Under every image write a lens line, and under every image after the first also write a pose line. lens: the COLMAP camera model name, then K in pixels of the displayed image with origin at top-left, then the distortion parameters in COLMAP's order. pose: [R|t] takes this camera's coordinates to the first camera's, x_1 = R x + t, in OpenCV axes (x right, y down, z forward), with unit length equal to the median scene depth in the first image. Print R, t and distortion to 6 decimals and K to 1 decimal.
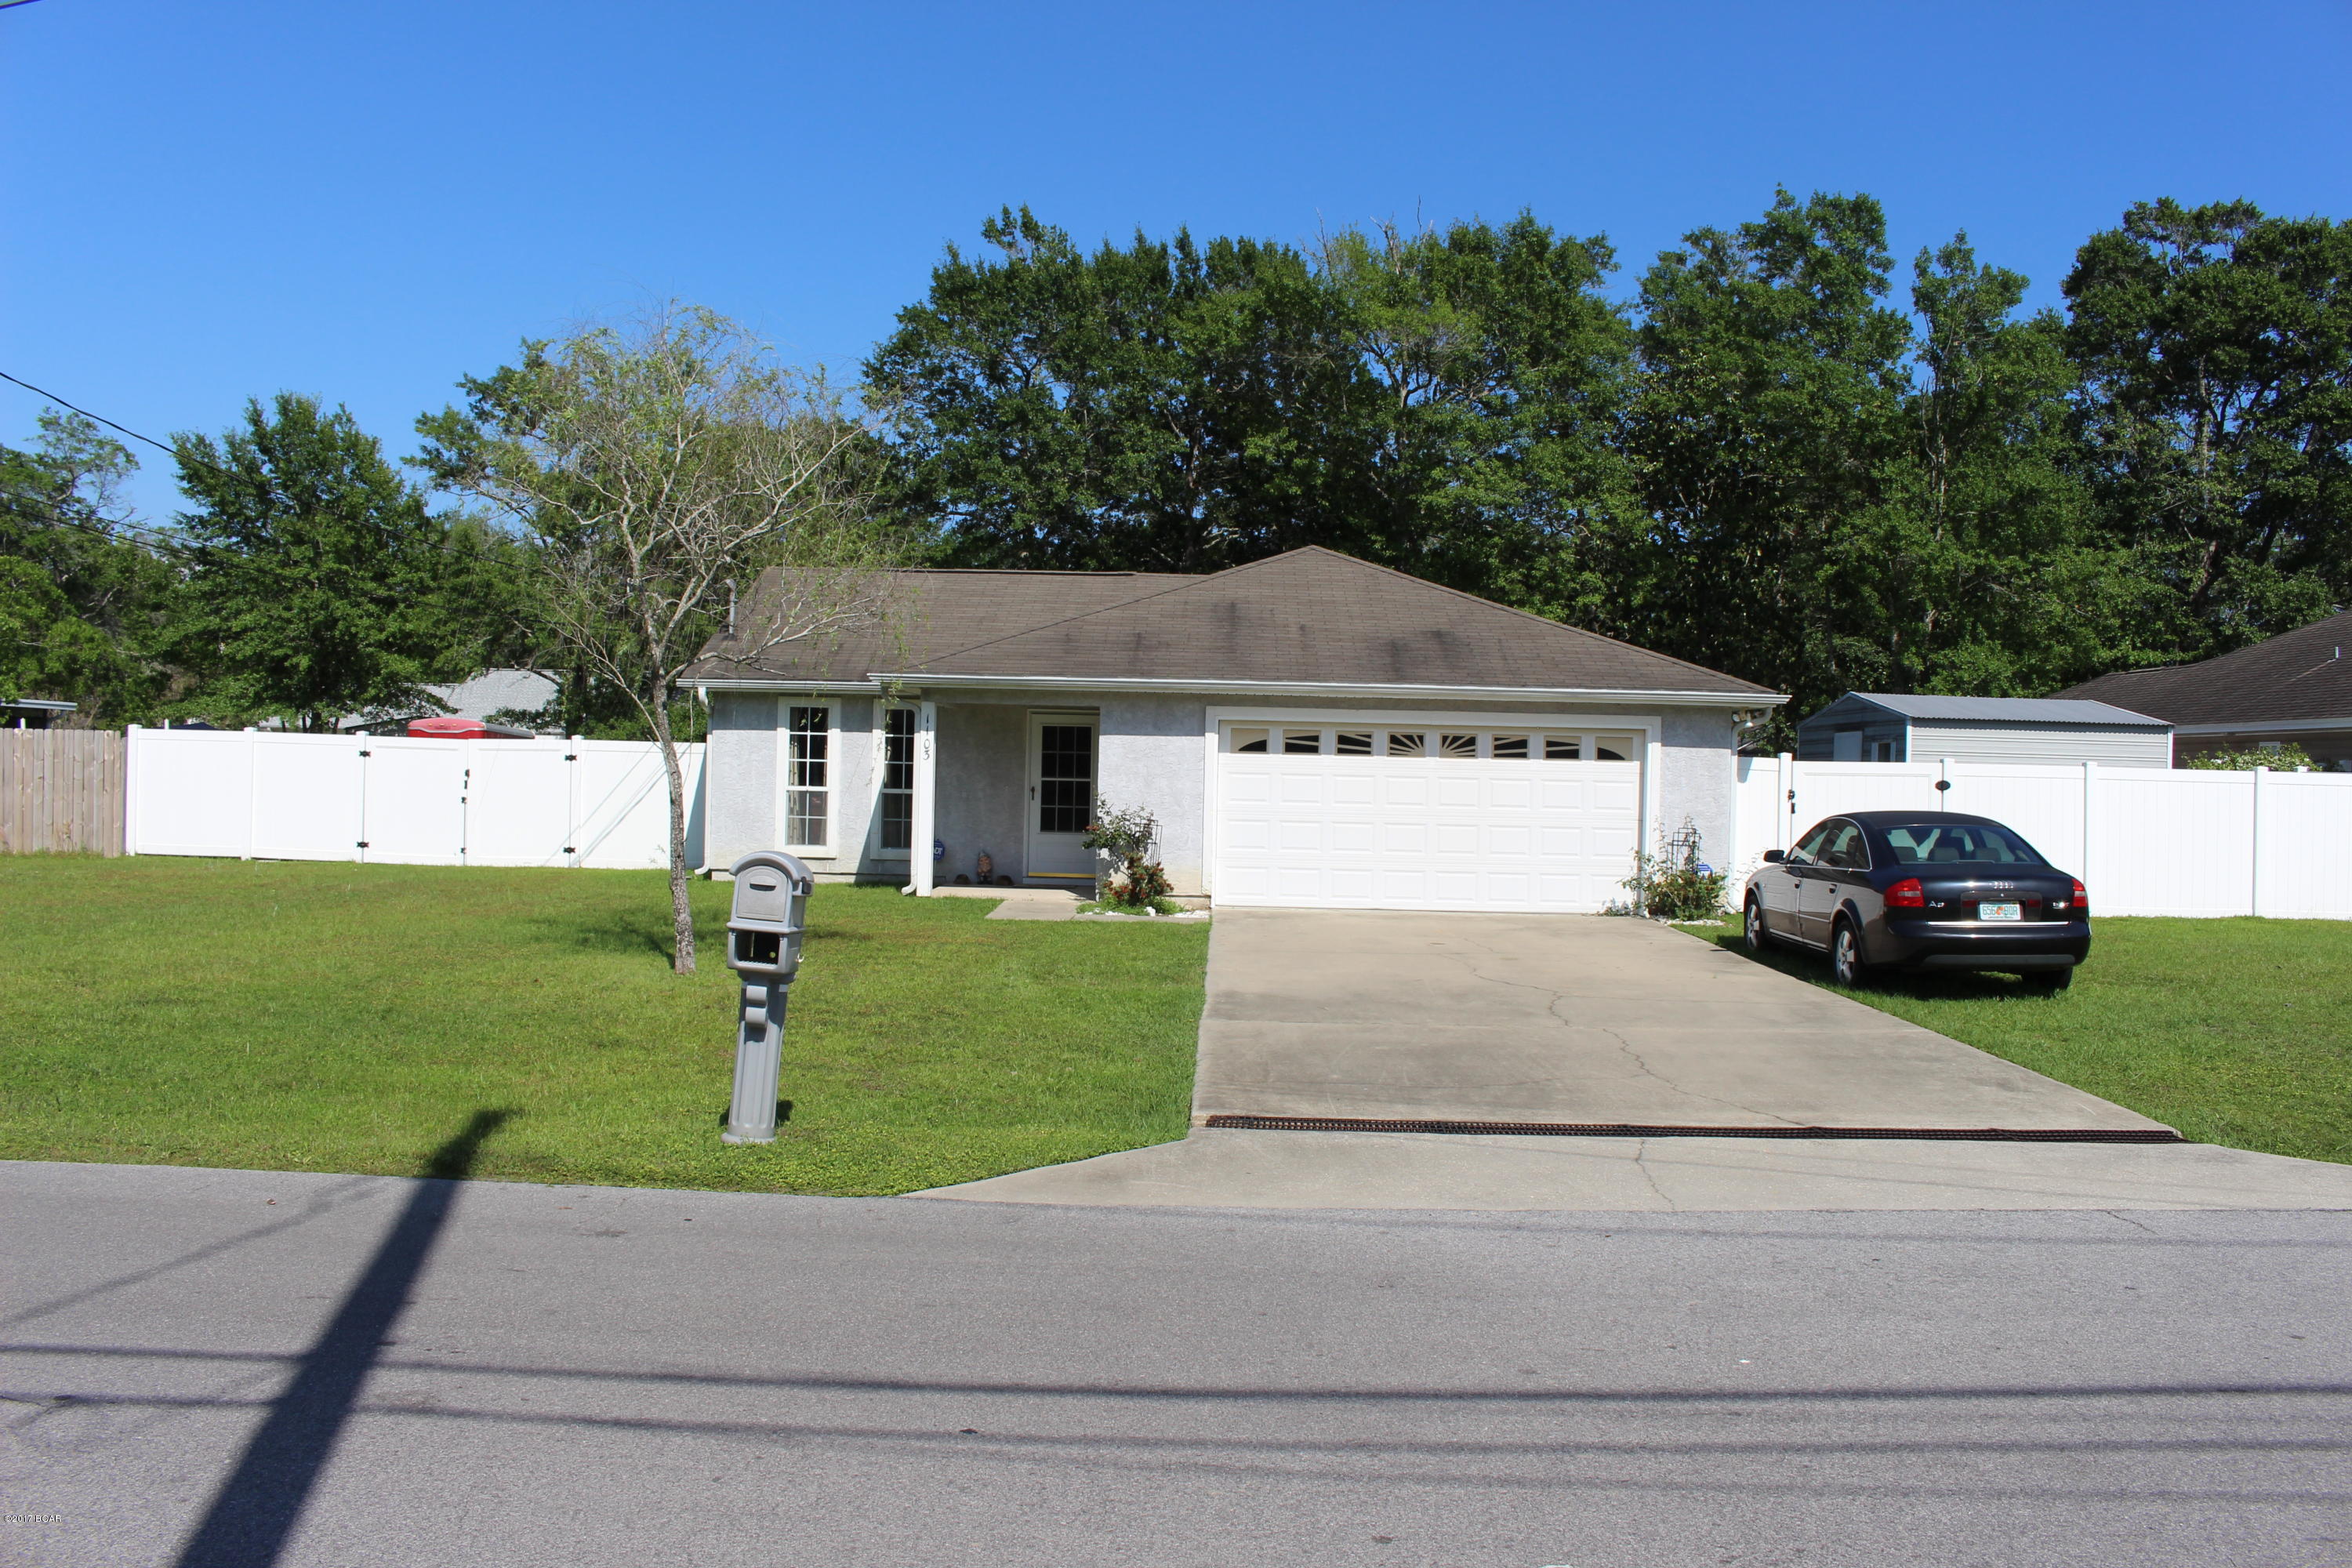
lens RADIAL K [[1925.7, 0, 1190.3], [0, 1925.7, 776.5], [0, 0, 1]] dist [-0.156452, 0.124233]
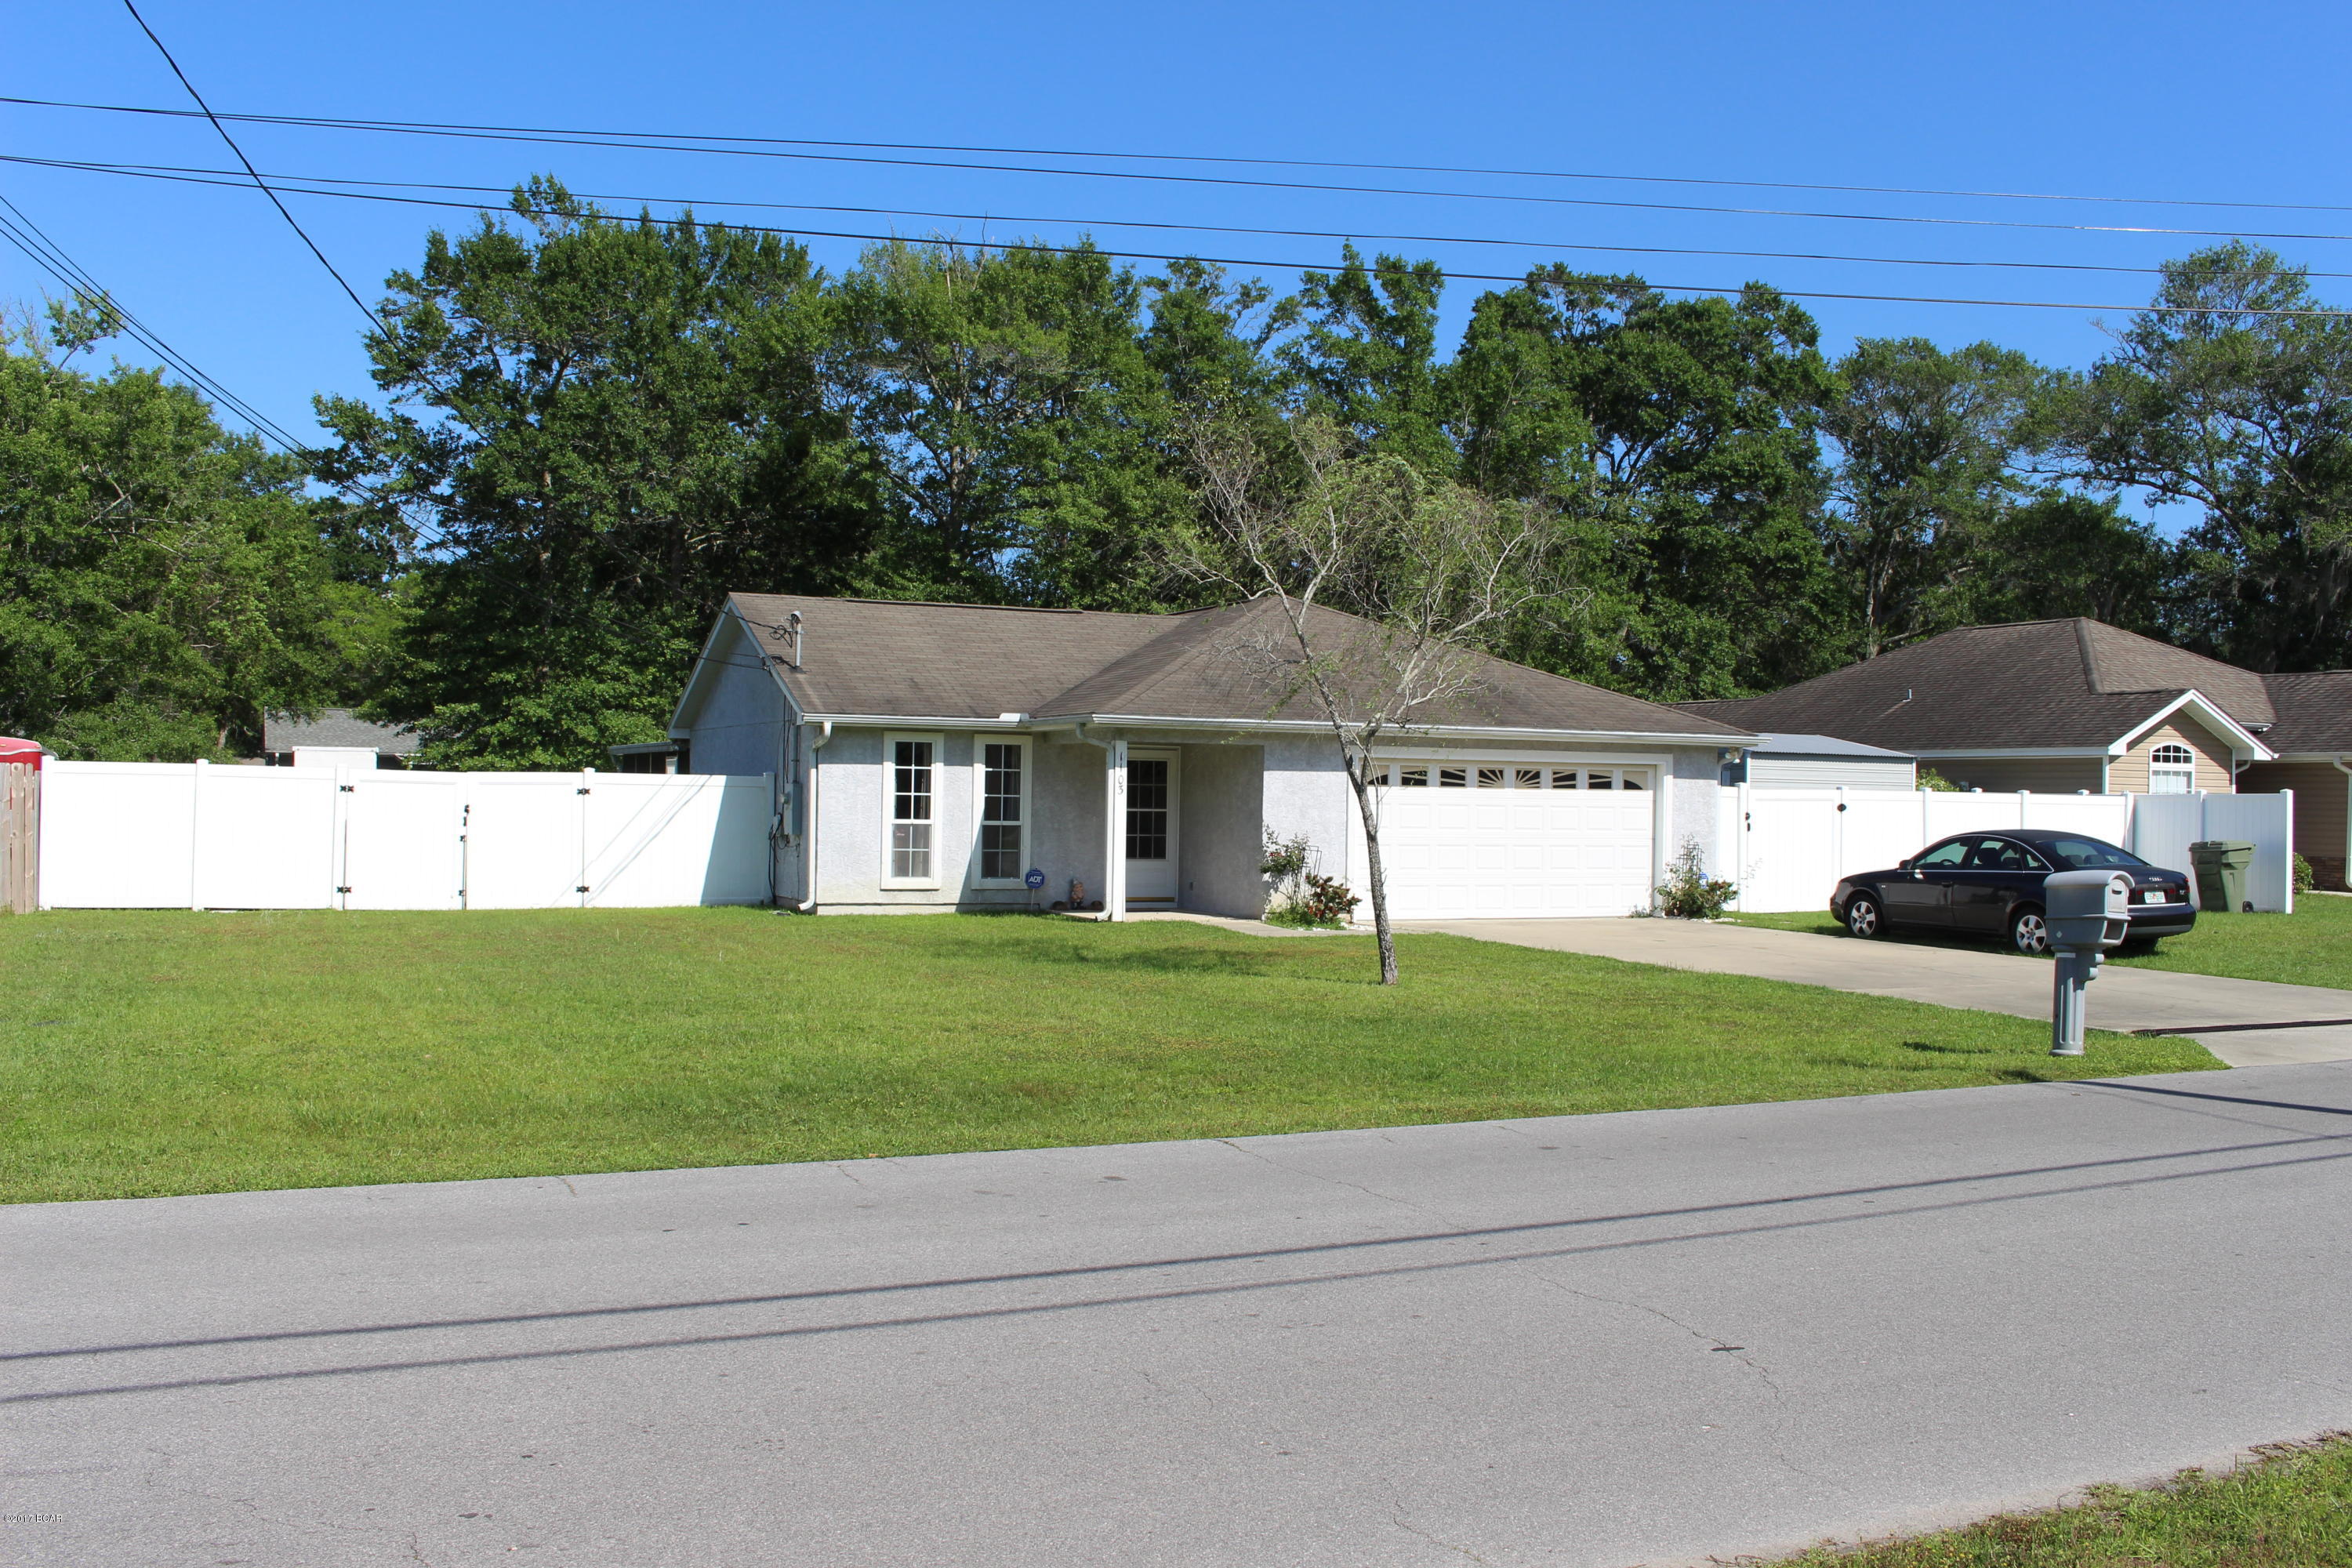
lens RADIAL K [[2150.5, 0, 1176.1], [0, 2150.5, 749.8], [0, 0, 1]] dist [-0.109068, 0.001180]
pose [[0.902447, 0.001224, 0.430800, -0.567026], [0.006634, 0.999838, -0.016737, -0.011926], [-0.430750, 0.017962, 0.902292, -0.094133]]
